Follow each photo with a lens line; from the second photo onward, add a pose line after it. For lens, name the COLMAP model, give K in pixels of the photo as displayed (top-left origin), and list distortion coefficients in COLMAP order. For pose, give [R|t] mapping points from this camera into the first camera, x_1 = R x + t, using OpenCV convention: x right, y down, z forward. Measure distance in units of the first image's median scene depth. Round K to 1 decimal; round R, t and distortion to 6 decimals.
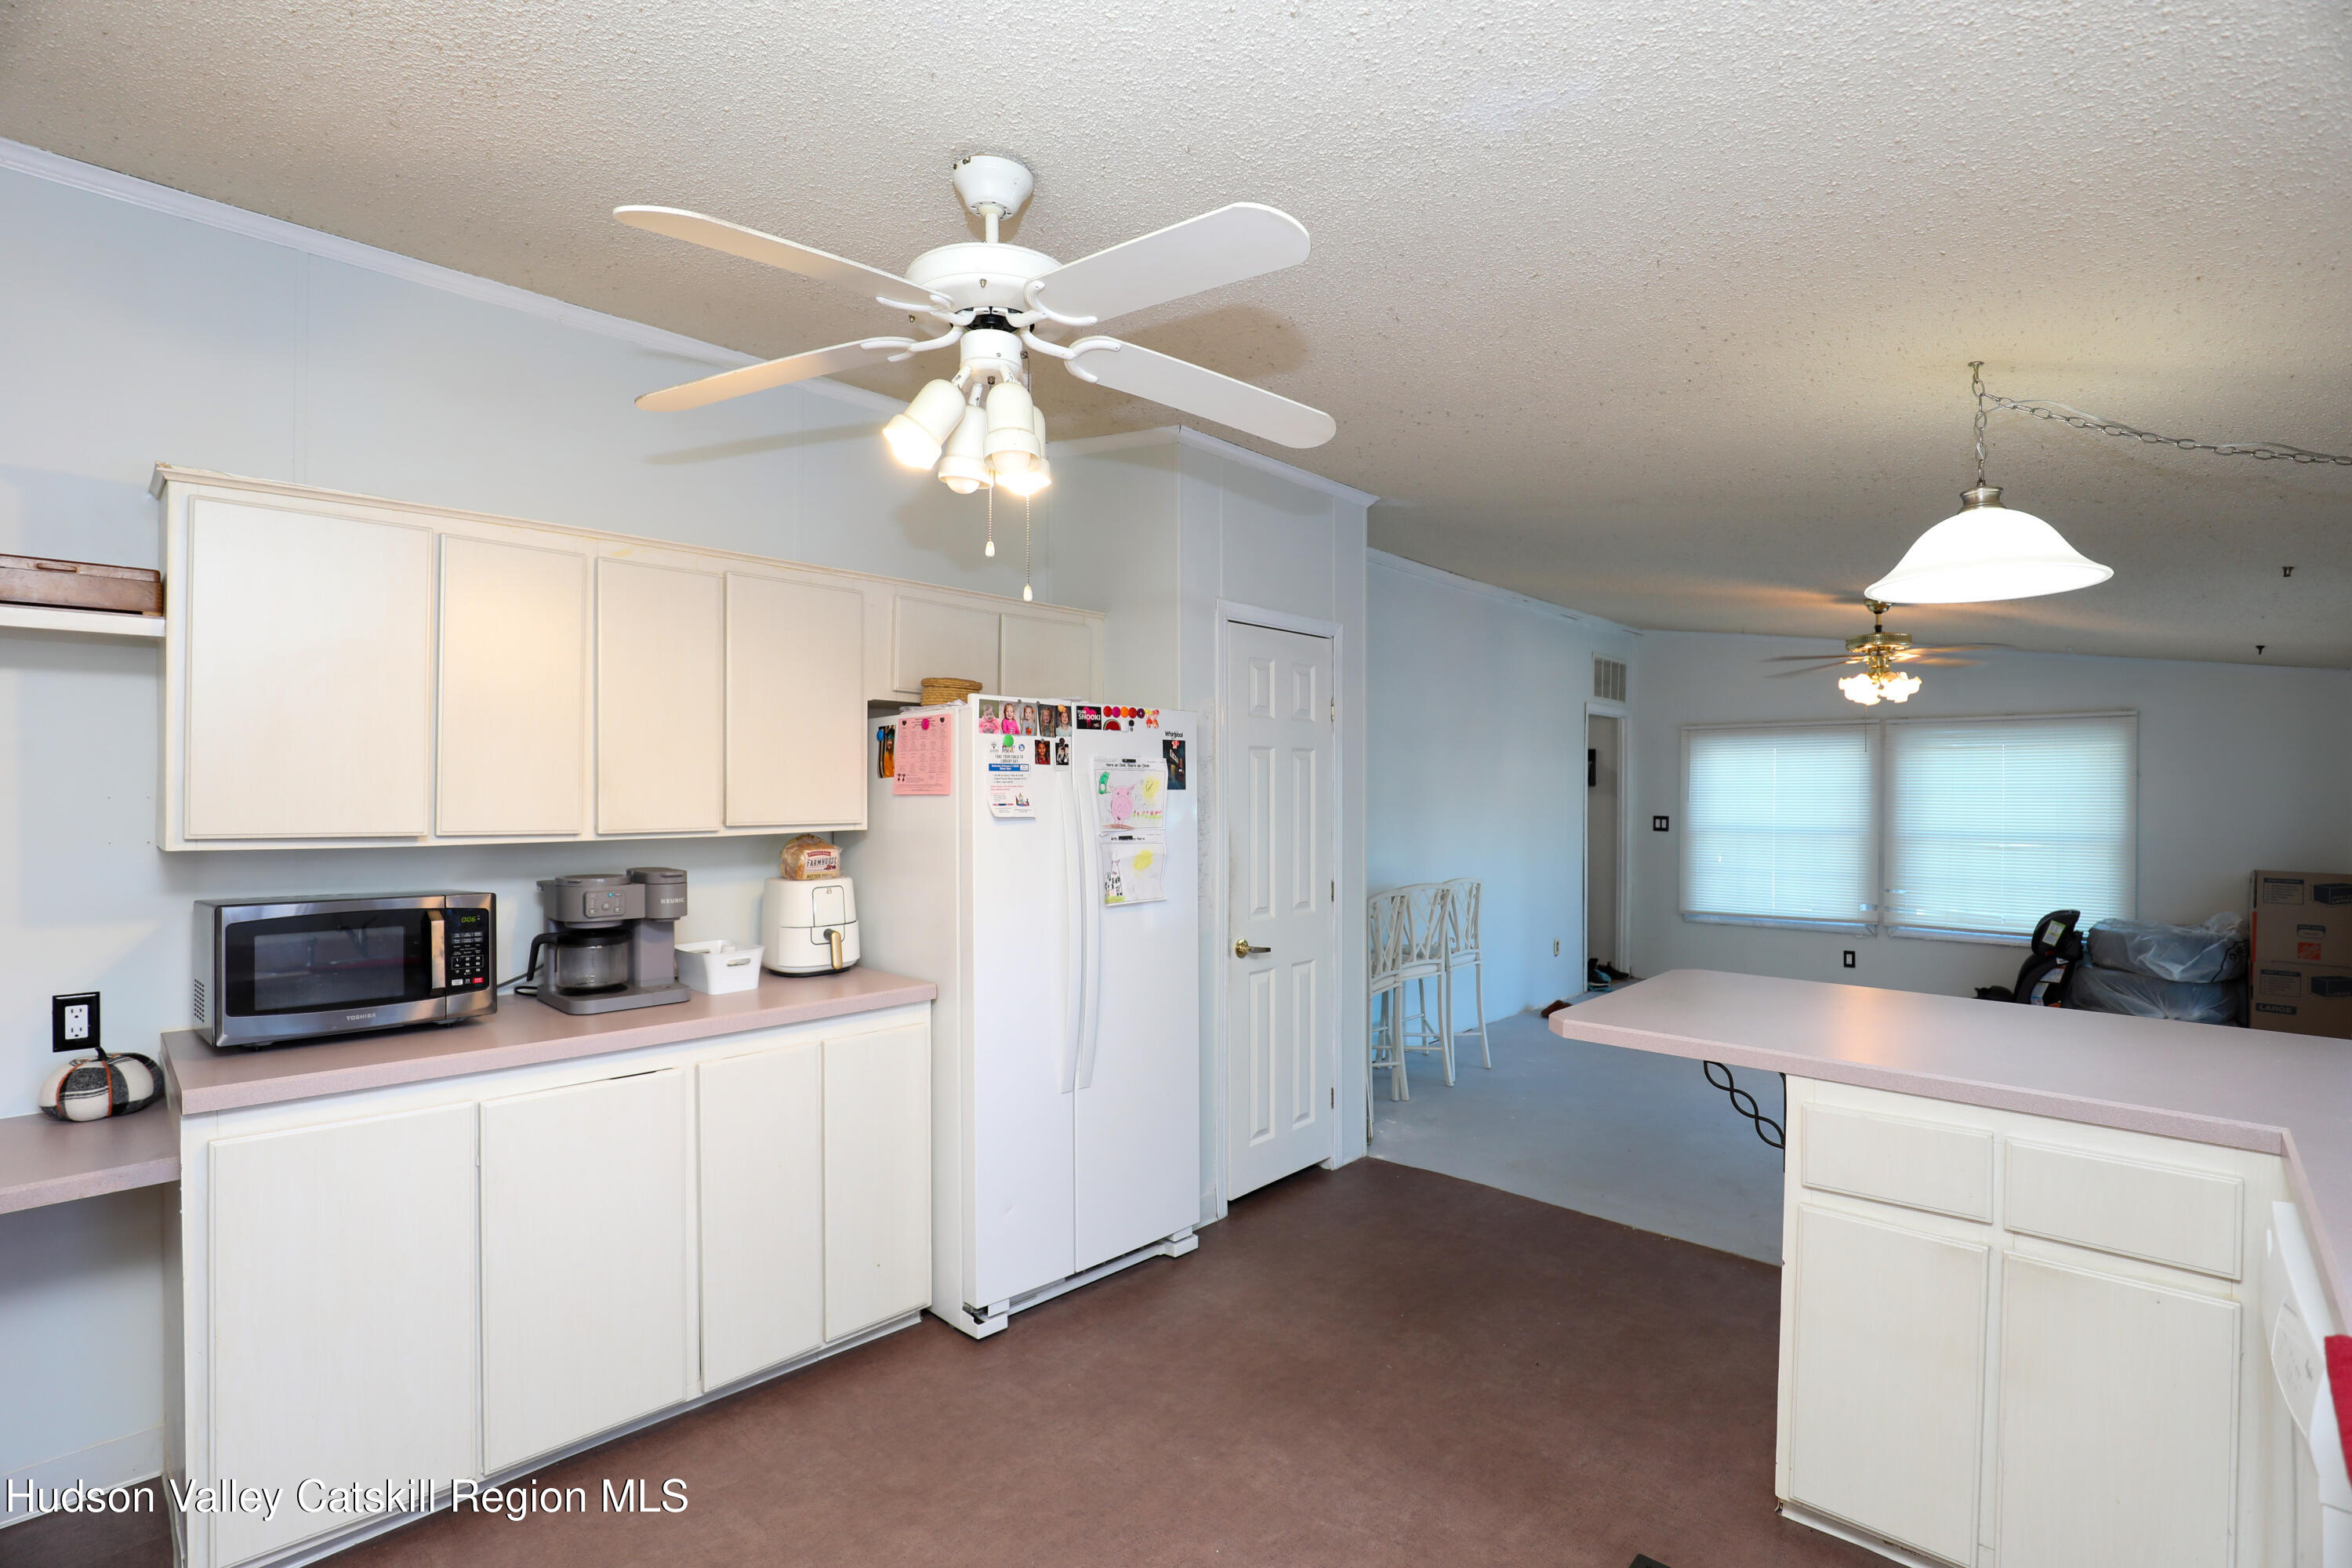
lens RADIAL K [[1075.9, 0, 1162.2], [0, 1075.9, 787.7], [0, 0, 1]] dist [-0.039275, 0.007768]
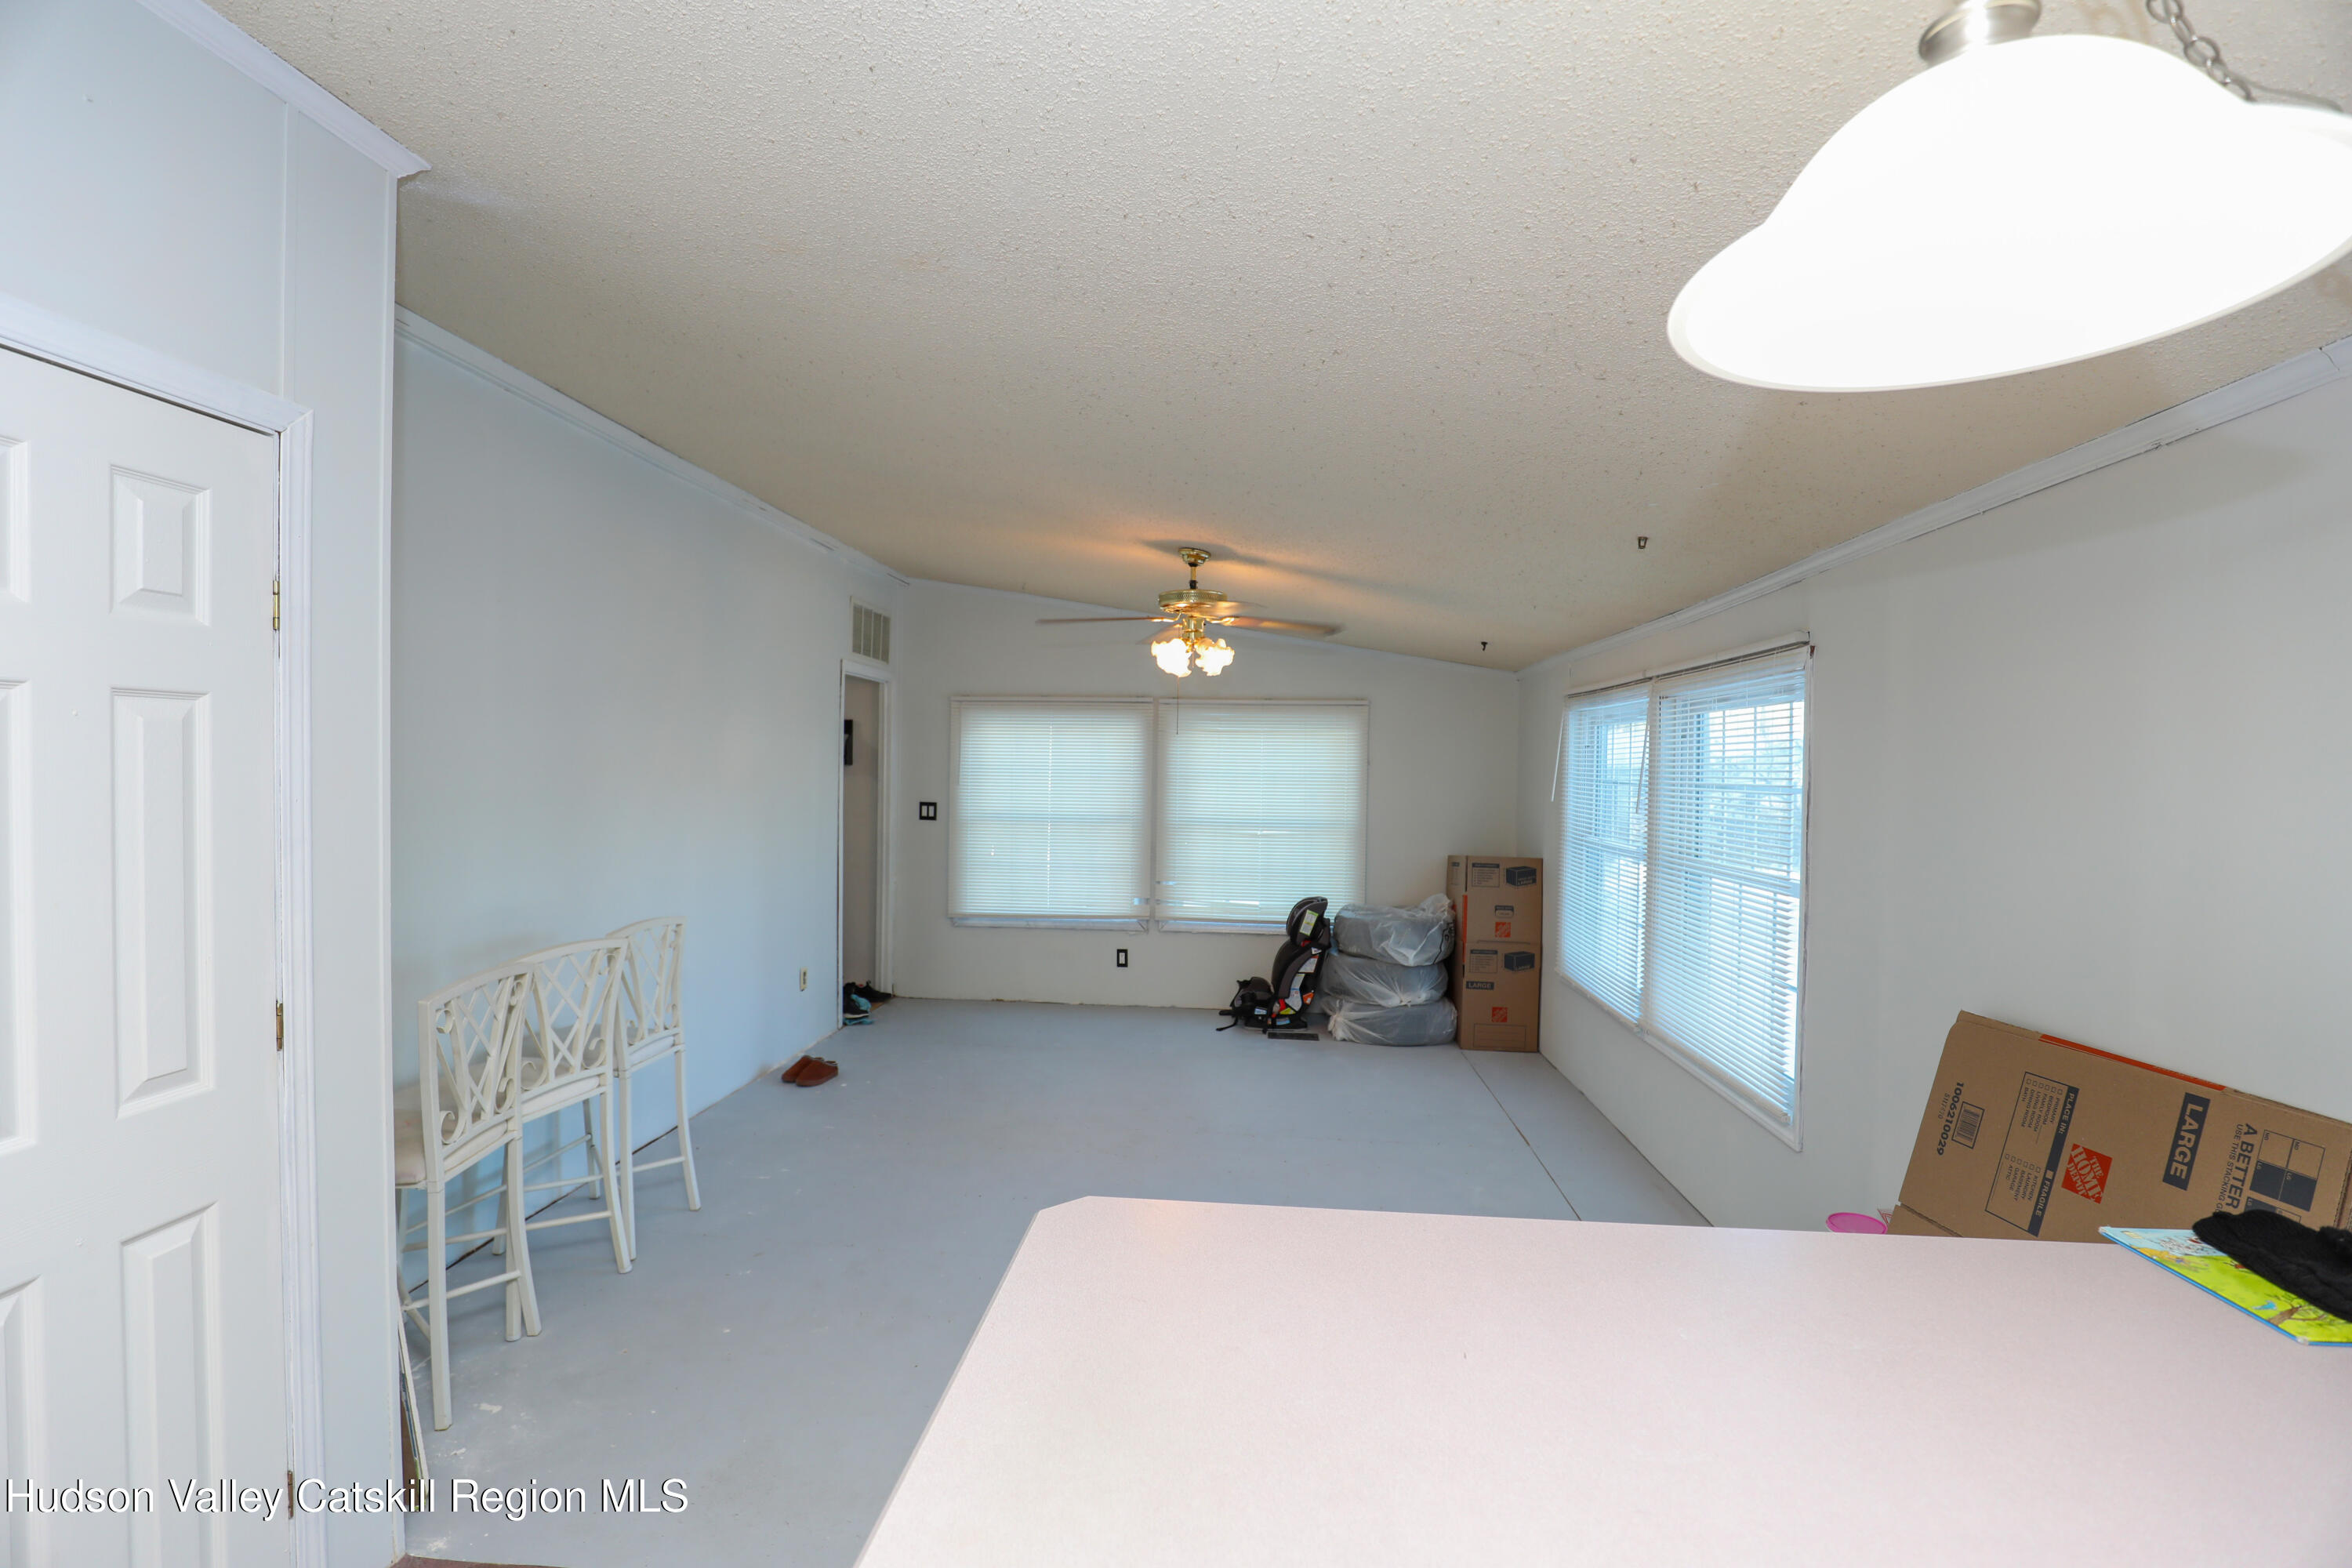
lens RADIAL K [[1075.9, 0, 1162.2], [0, 1075.9, 787.7], [0, 0, 1]] dist [-0.039275, 0.007768]
pose [[0.783808, -0.003712, 0.620992, 0.116623], [-0.014340, 0.999607, 0.024075, -0.010102], [-0.620838, -0.027775, 0.783447, 0.299387]]
